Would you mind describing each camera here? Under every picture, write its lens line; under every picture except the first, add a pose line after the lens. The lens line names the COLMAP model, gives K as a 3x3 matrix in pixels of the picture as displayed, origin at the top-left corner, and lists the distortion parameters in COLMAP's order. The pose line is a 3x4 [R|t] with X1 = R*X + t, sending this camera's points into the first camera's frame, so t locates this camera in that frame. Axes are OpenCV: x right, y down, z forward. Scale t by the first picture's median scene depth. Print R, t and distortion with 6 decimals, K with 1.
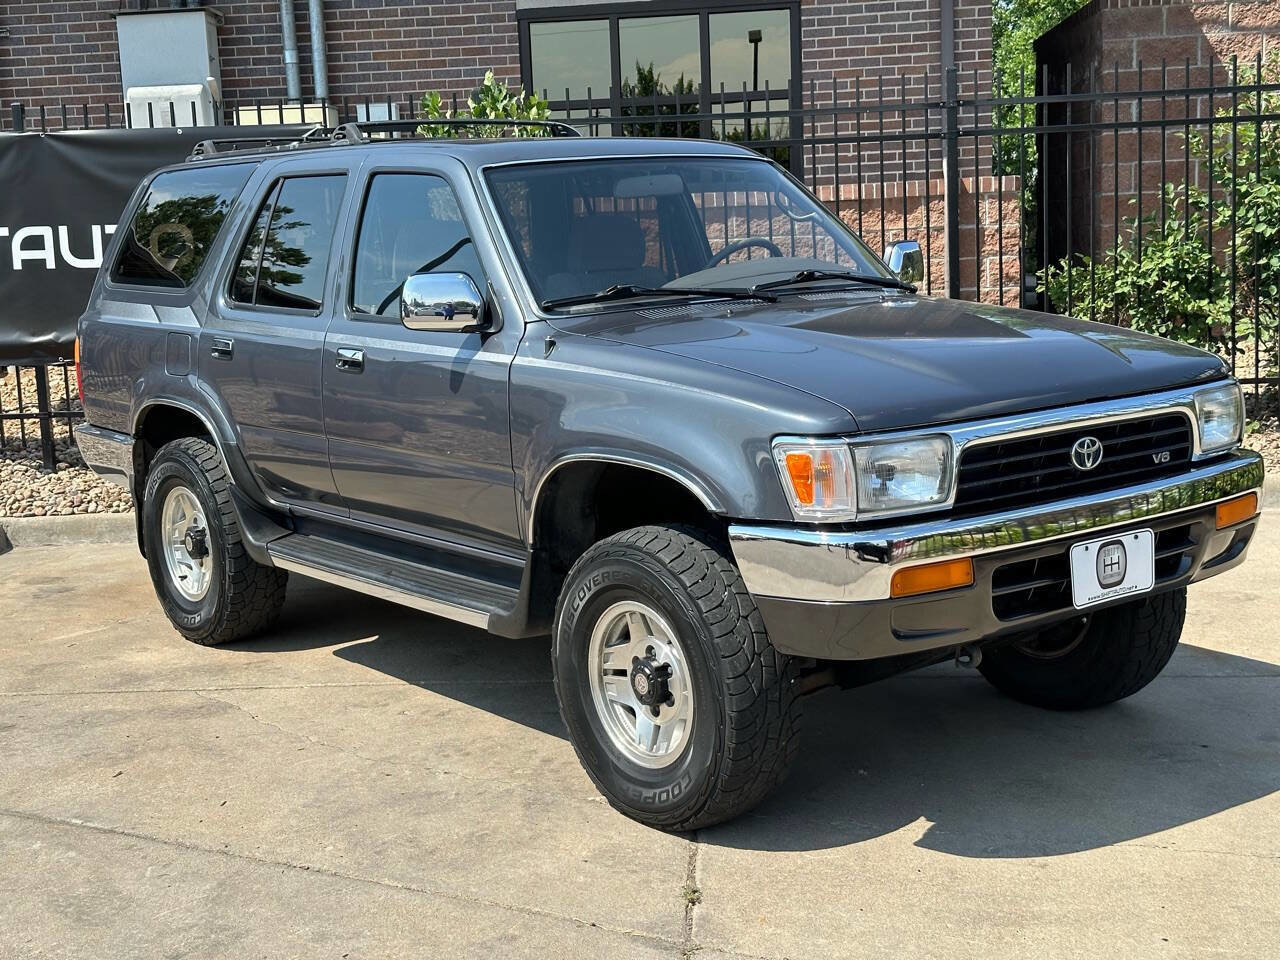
lens RADIAL K [[1798.3, 0, 627.7], [0, 1798.3, 489.6], [0, 0, 1]] dist [0.113307, 0.000000]
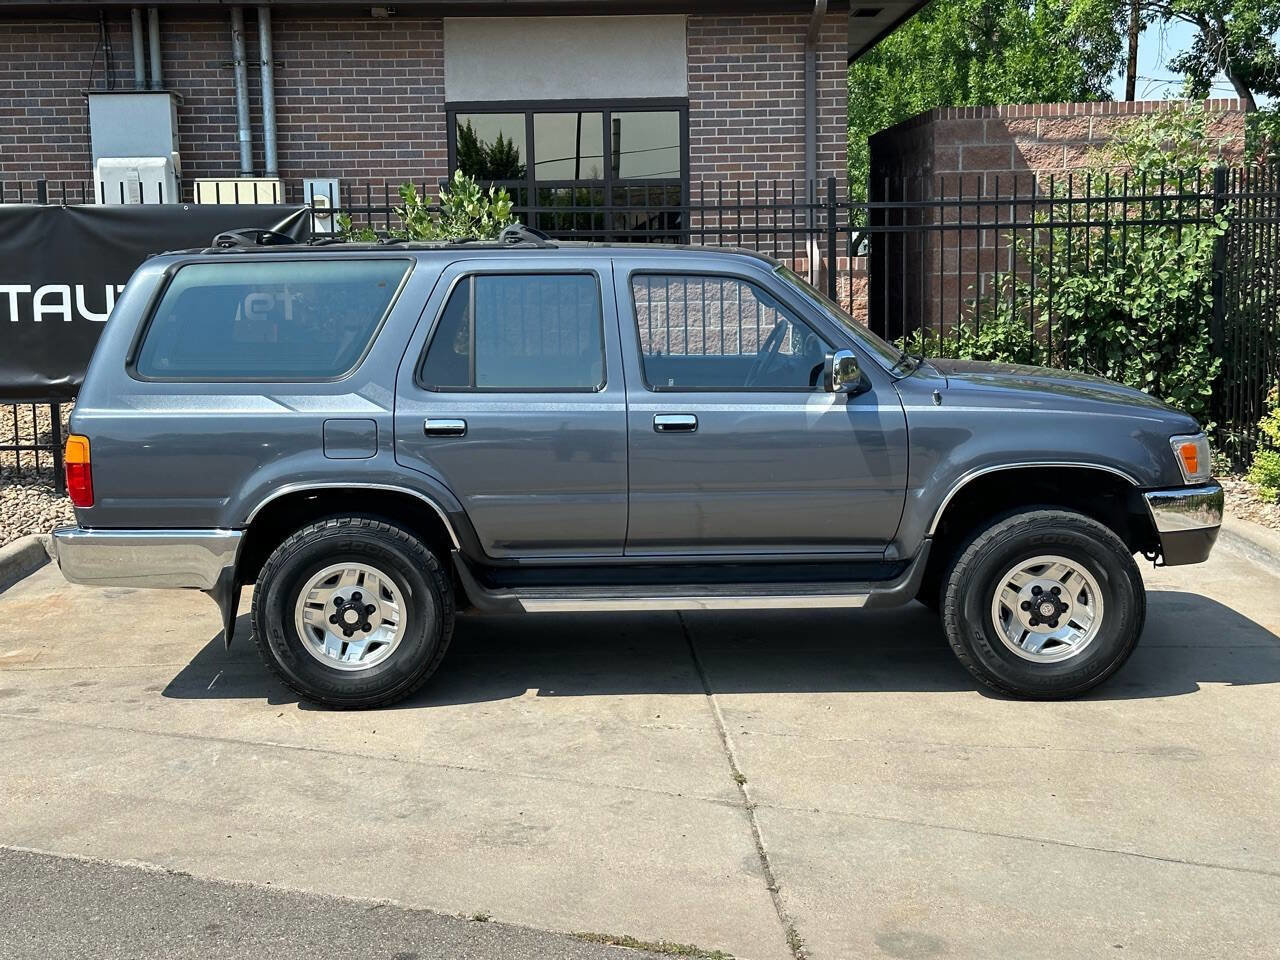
lens RADIAL K [[1798.3, 0, 629.1], [0, 1798.3, 493.7], [0, 0, 1]] dist [0.113307, 0.000000]
pose [[0.992947, 0.010135, 0.118123, -0.101884], [-0.007853, 0.999774, -0.019771, 0.009392], [-0.118296, 0.018704, 0.992802, -0.202429]]
